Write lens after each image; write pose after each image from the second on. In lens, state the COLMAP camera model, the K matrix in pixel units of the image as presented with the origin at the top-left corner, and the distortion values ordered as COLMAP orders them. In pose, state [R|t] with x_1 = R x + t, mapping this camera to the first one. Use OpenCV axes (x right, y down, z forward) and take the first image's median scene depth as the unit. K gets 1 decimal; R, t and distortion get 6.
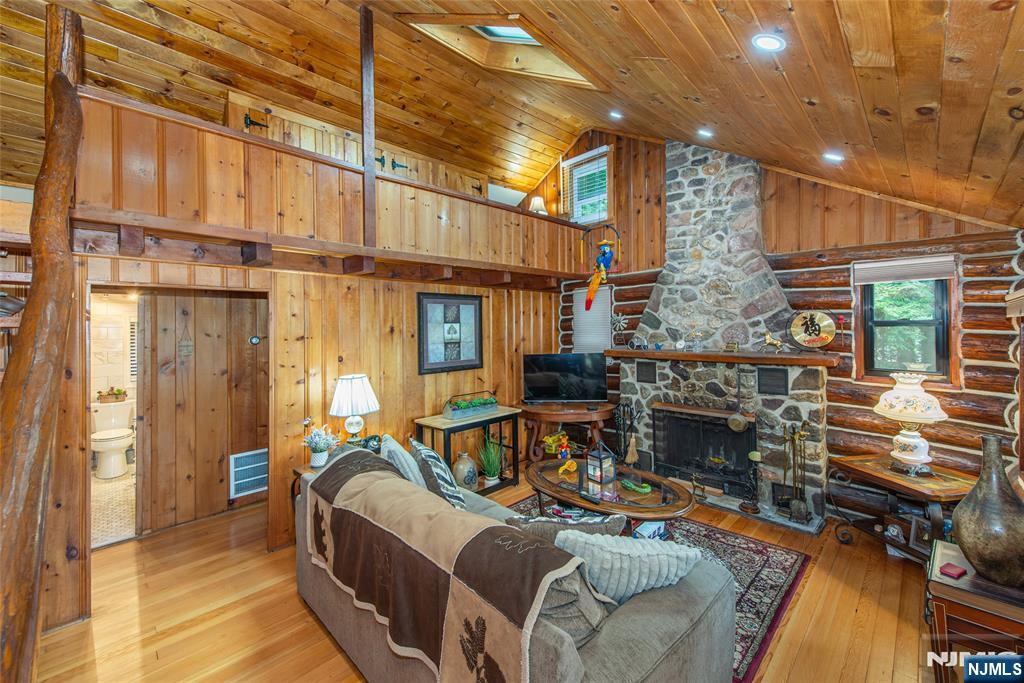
lens RADIAL K [[410.1, 0, 520.8], [0, 410.1, 329.0], [0, 0, 1]] dist [0.007646, -0.000002]
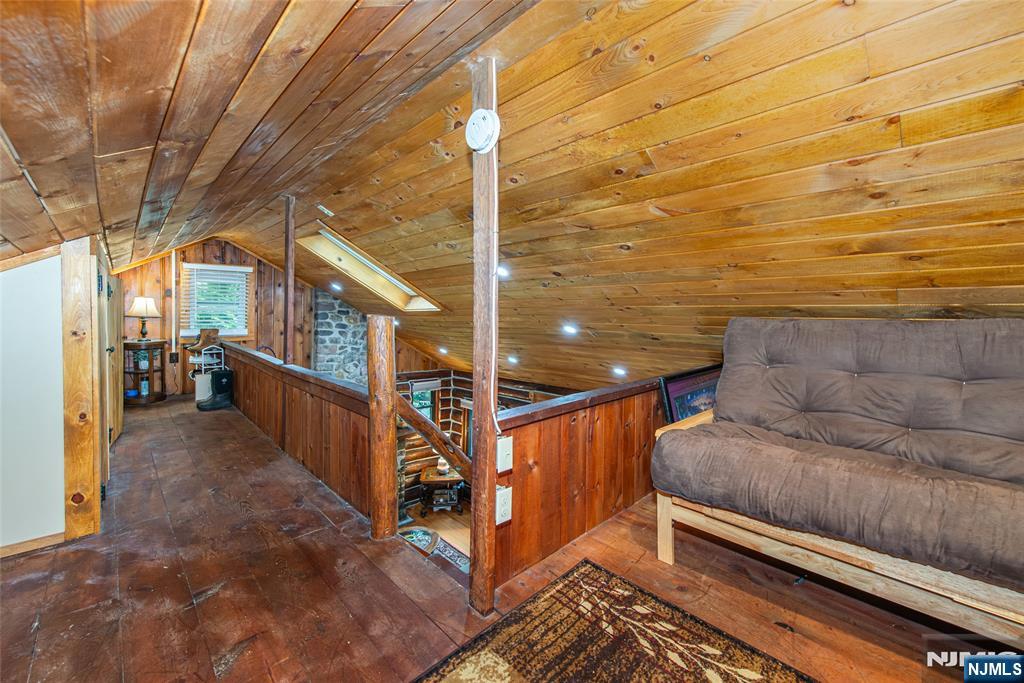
lens RADIAL K [[410.1, 0, 516.8], [0, 410.1, 312.7], [0, 0, 1]] dist [0.007646, -0.000002]
pose [[0.016608, 0.020394, 0.999654, -1.019086], [-0.016730, 0.999658, -0.020116, -0.383291], [-0.999722, -0.016390, 0.016943, 0.350003]]
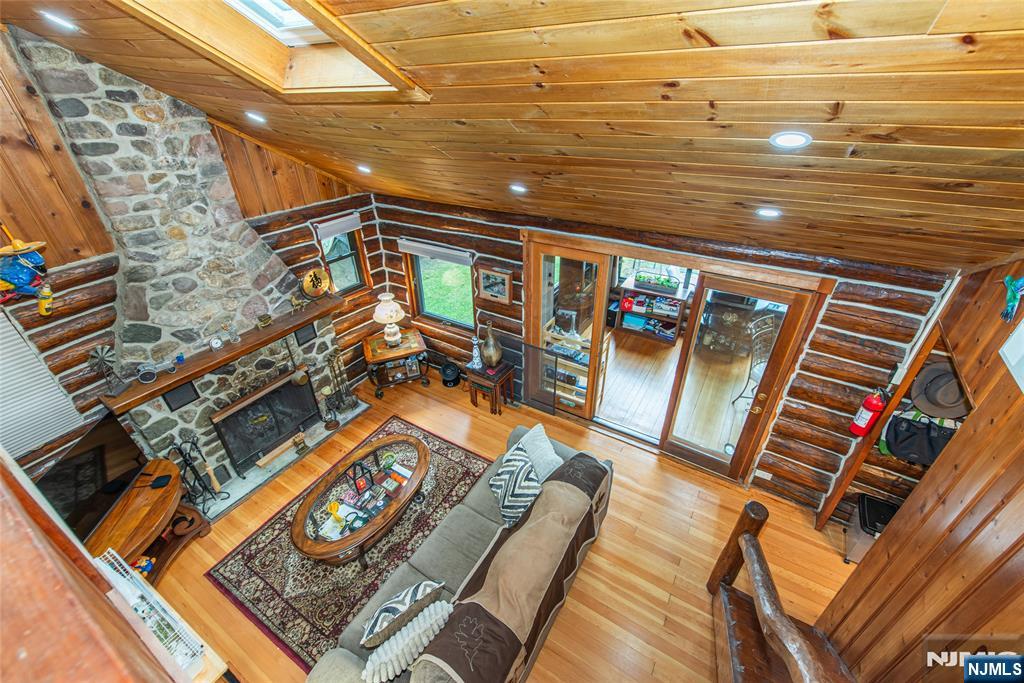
lens RADIAL K [[419.7, 0, 513.2], [0, 419.7, 340.7], [0, 0, 1]] dist [-0.000591, -0.000019]
pose [[-0.233405, -0.495894, 0.836428, -0.480783], [0.011029, 0.858781, 0.512224, -0.403602], [-0.972317, 0.128780, -0.194975, 0.559095]]
